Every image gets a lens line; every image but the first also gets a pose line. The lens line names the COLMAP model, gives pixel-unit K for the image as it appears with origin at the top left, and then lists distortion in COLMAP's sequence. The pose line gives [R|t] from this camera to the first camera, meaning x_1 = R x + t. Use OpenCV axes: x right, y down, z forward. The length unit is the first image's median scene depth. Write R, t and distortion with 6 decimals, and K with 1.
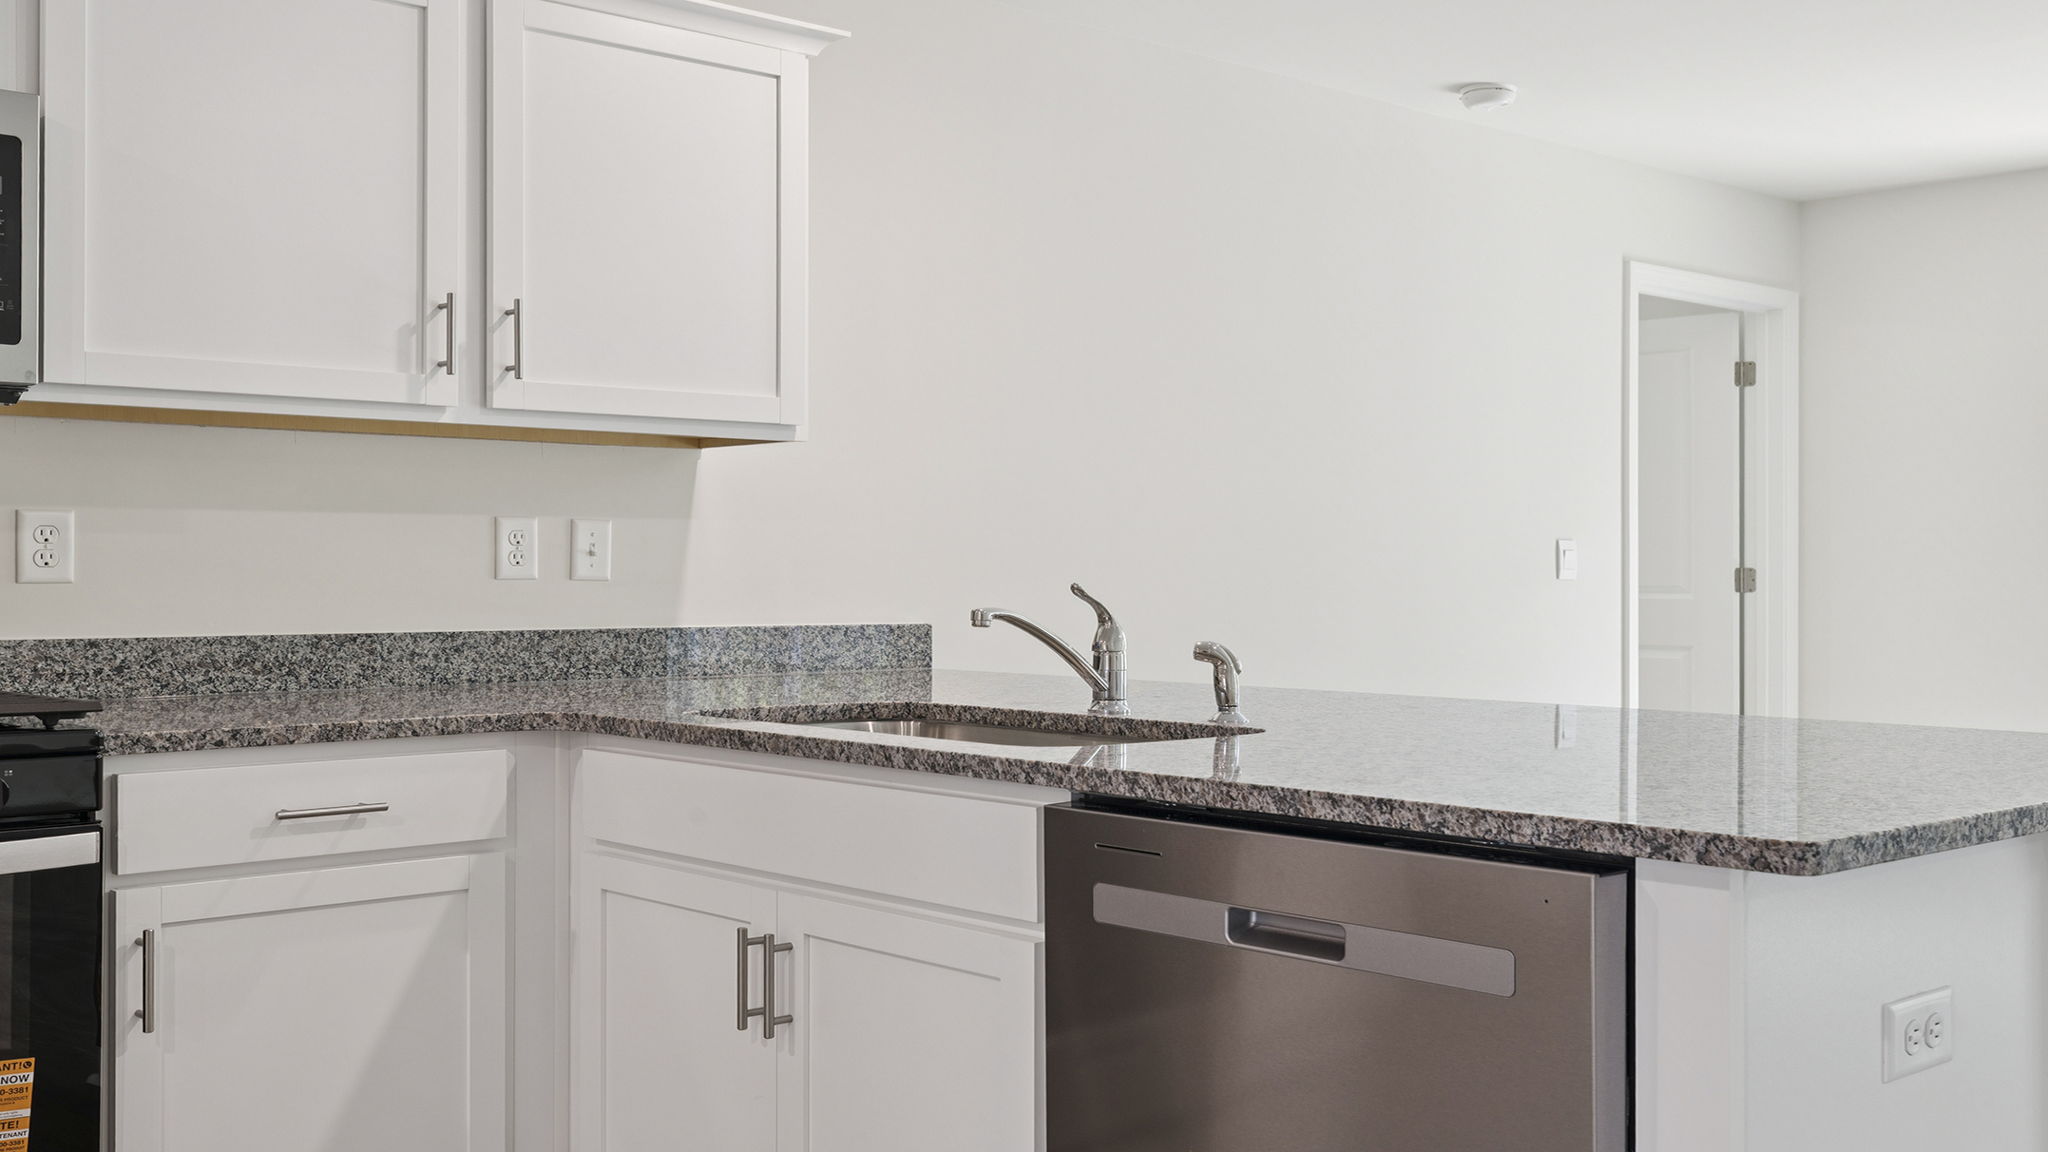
lens RADIAL K [[2036.0, 0, 1011.4], [0, 2036.0, 573.1], [0, 0, 1]] dist [0.003339, 0.000000]
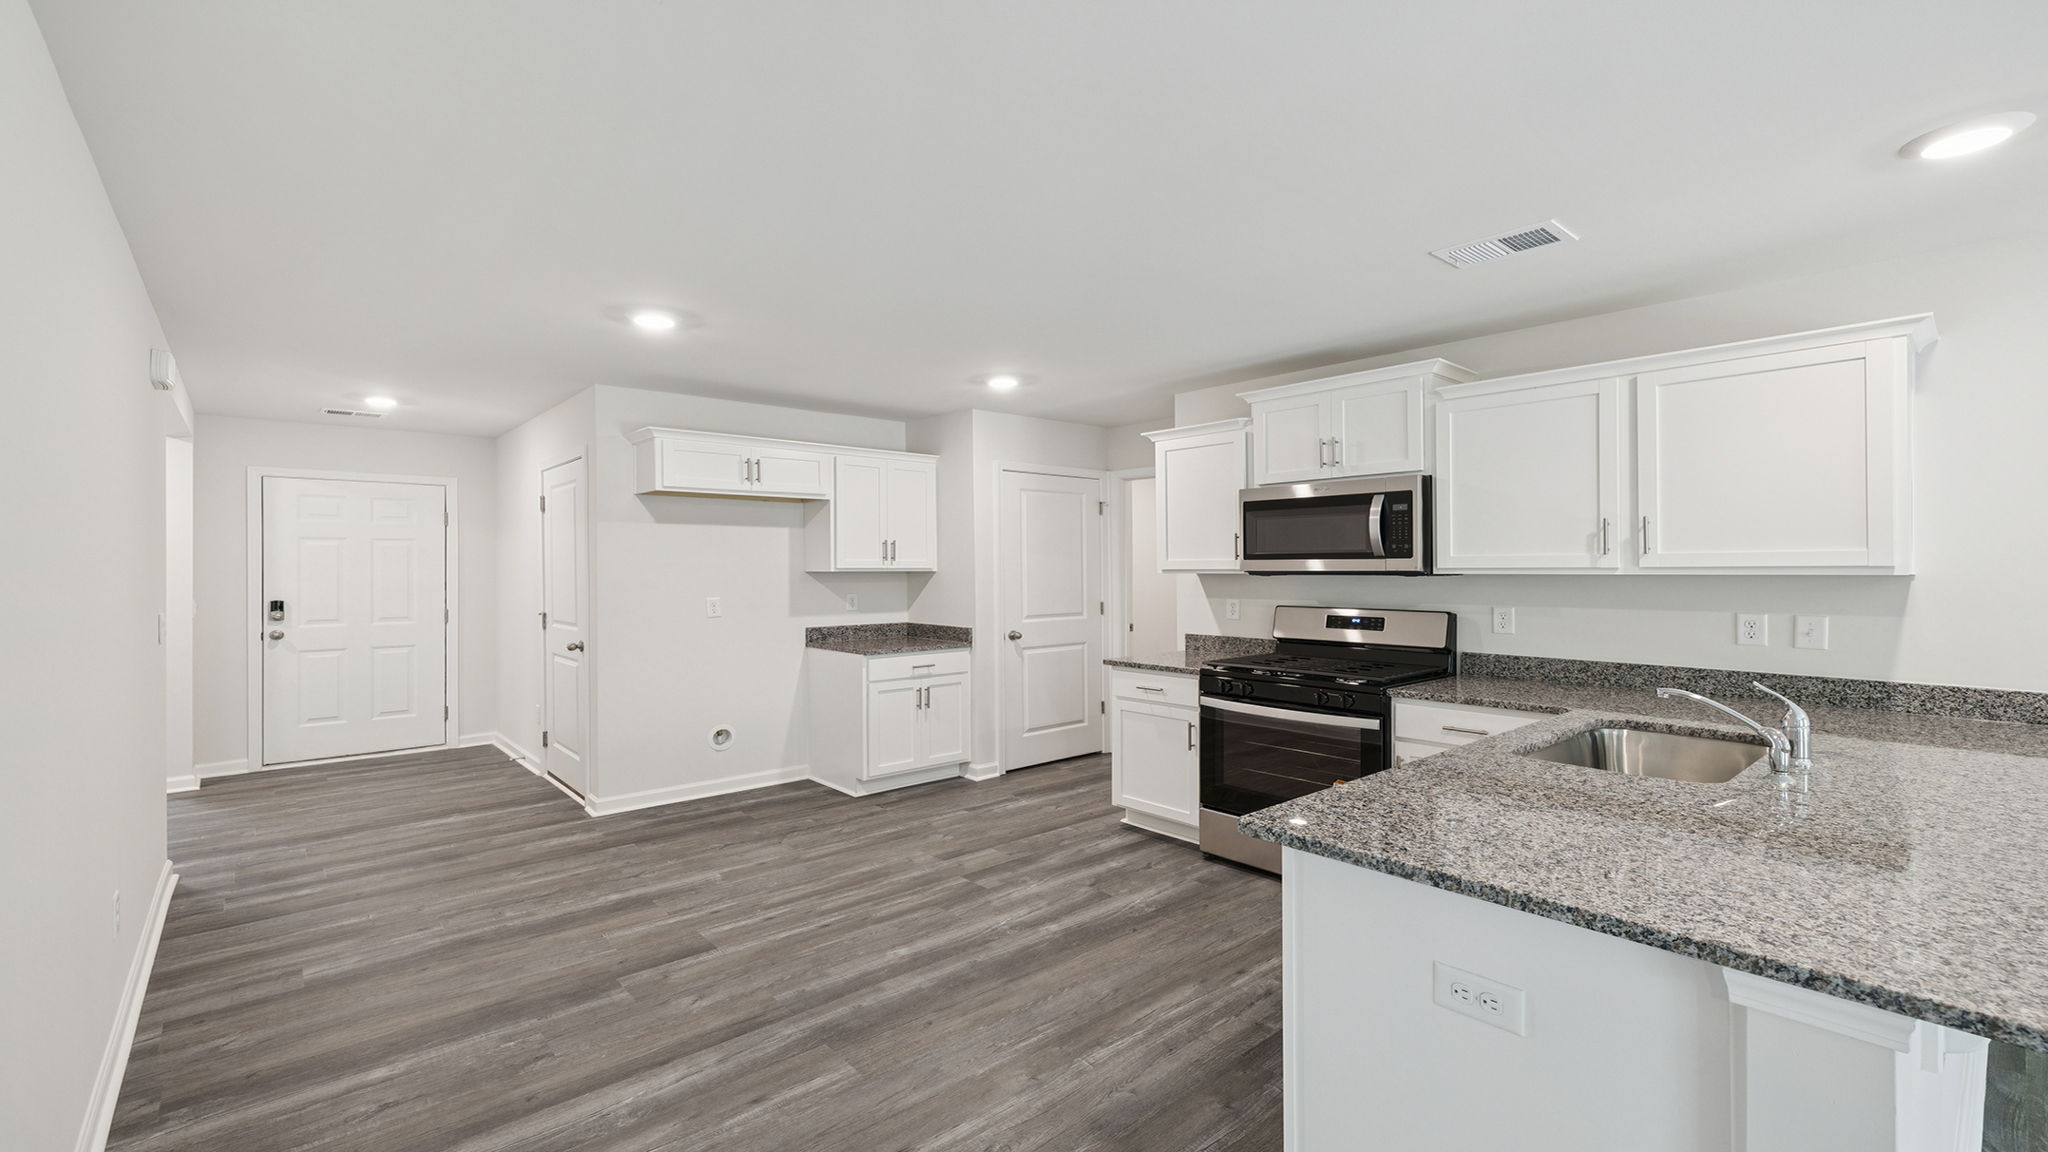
lens RADIAL K [[876.1, 0, 1017.8], [0, 876.1, 568.8], [0, 0, 1]] dist [0.001690, 0.001740]
pose [[-0.014312, 0.000113, -0.999898, 0.683014], [0.001601, 0.999999, 0.000090, -0.080439], [0.999896, -0.001599, -0.014312, 0.353201]]
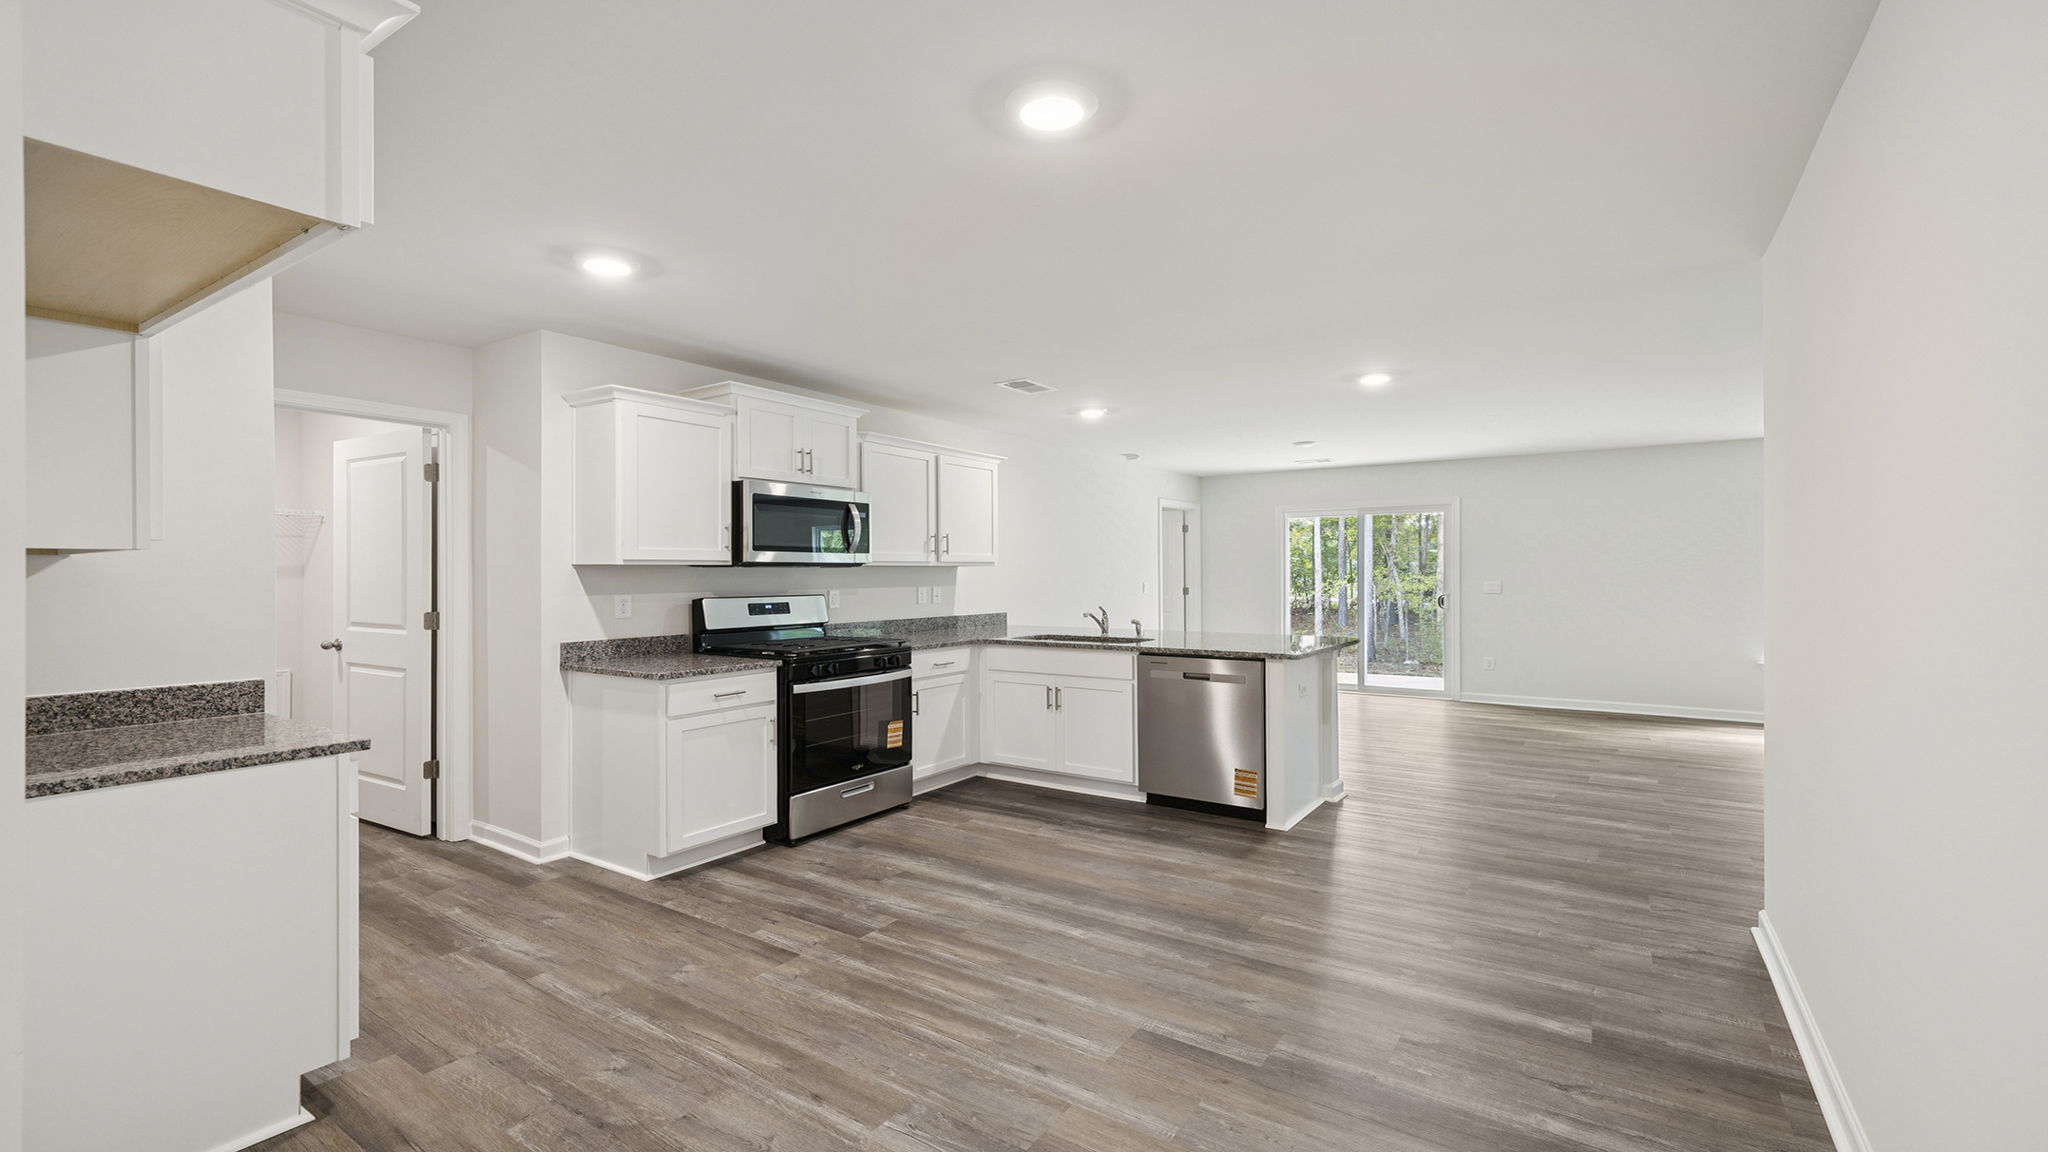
lens RADIAL K [[876.1, 0, 1020.0], [0, 876.1, 569.1], [0, 0, 1]] dist [0.001690, 0.001740]
pose [[0.970509, -0.005190, 0.241010, -0.512382], [0.006441, 0.999970, -0.004401, -0.058272], [-0.240980, 0.005823, 0.970513, -0.665572]]
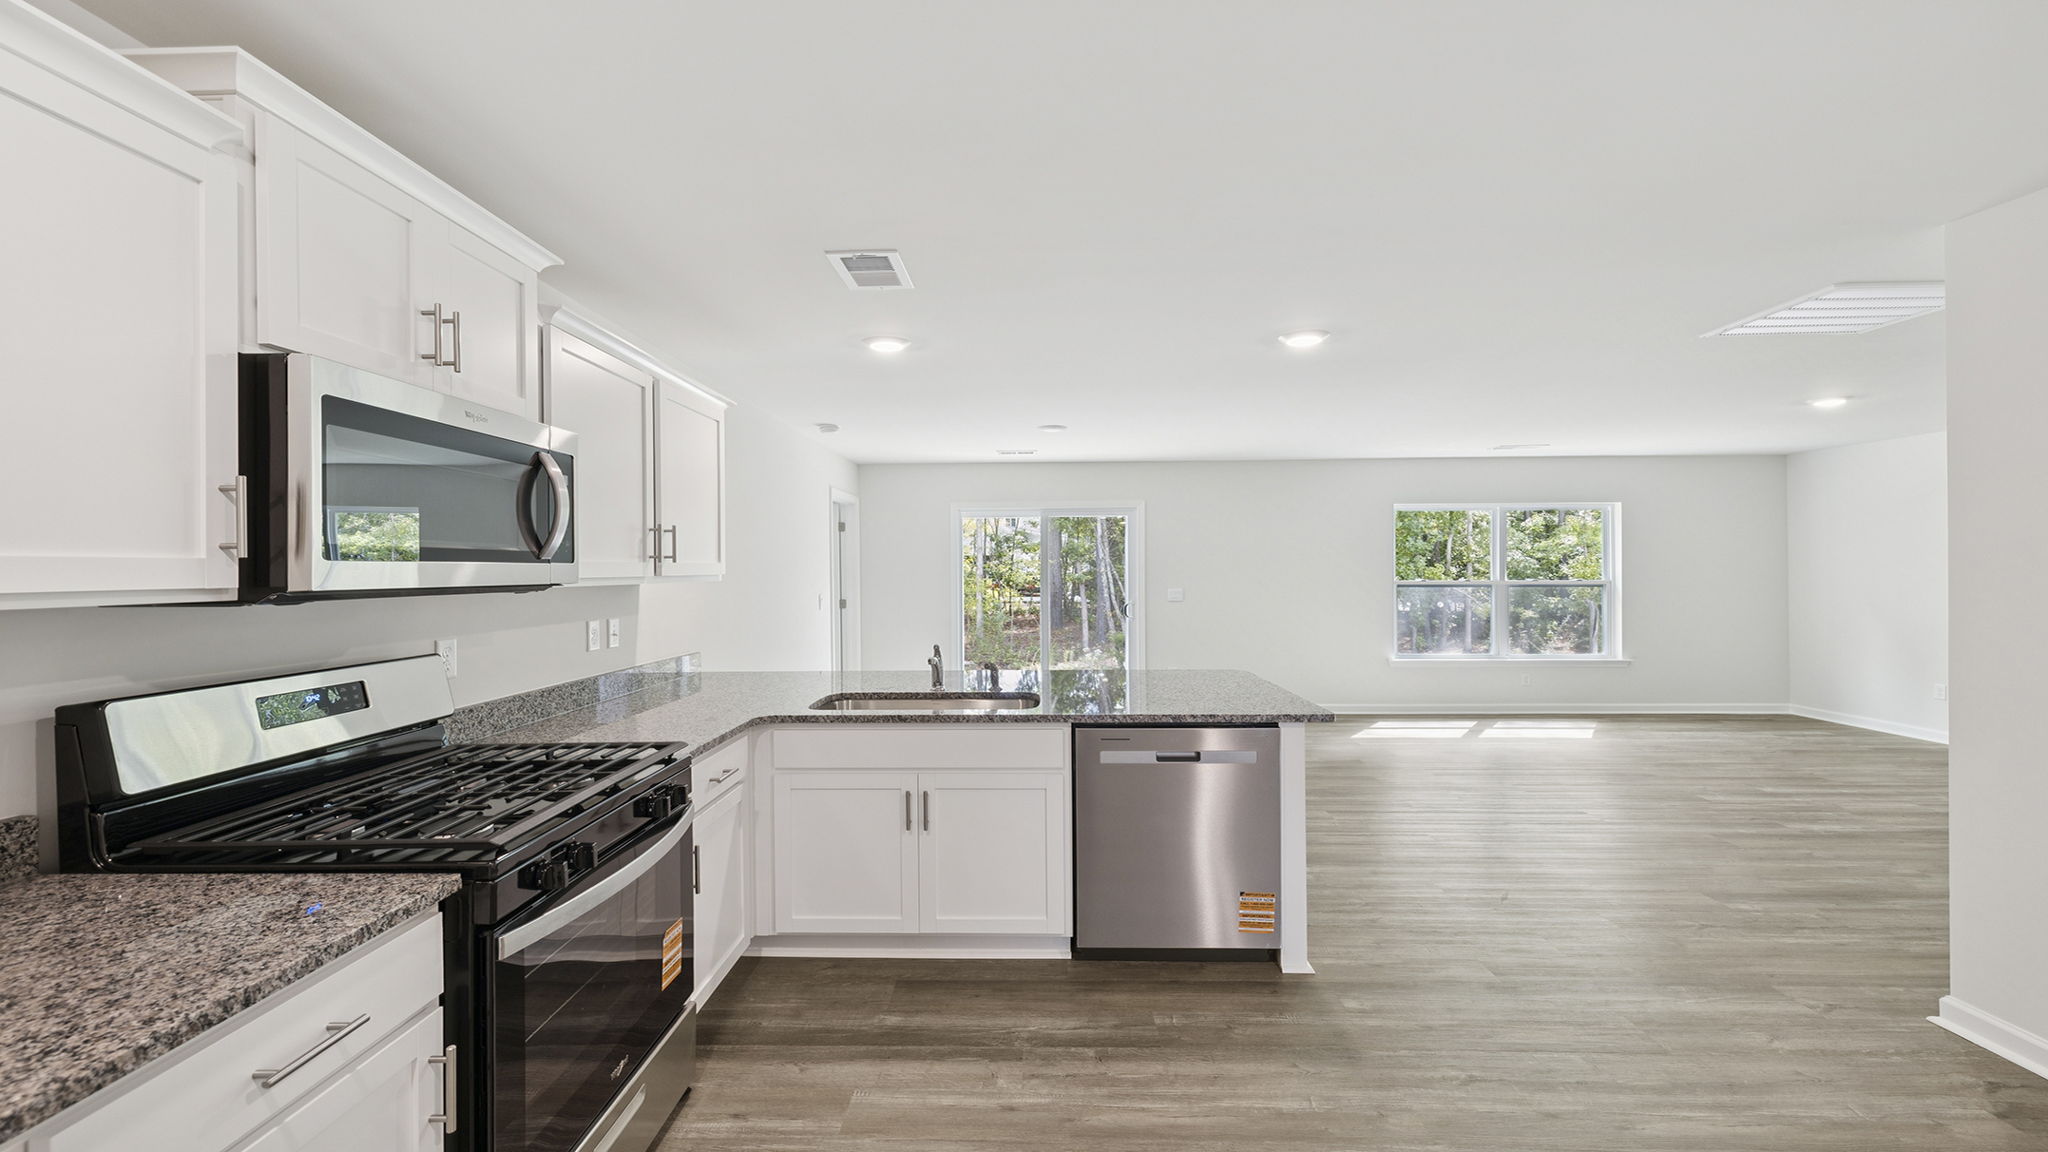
lens RADIAL K [[876.1, 0, 1016.8], [0, 876.1, 567.4], [0, 0, 1]] dist [0.001690, 0.001740]
pose [[0.687268, -0.004847, 0.726388, -0.664319], [0.009479, 0.999952, -0.002296, -0.084147], [-0.726342, 0.008463, 0.687281, 0.101801]]
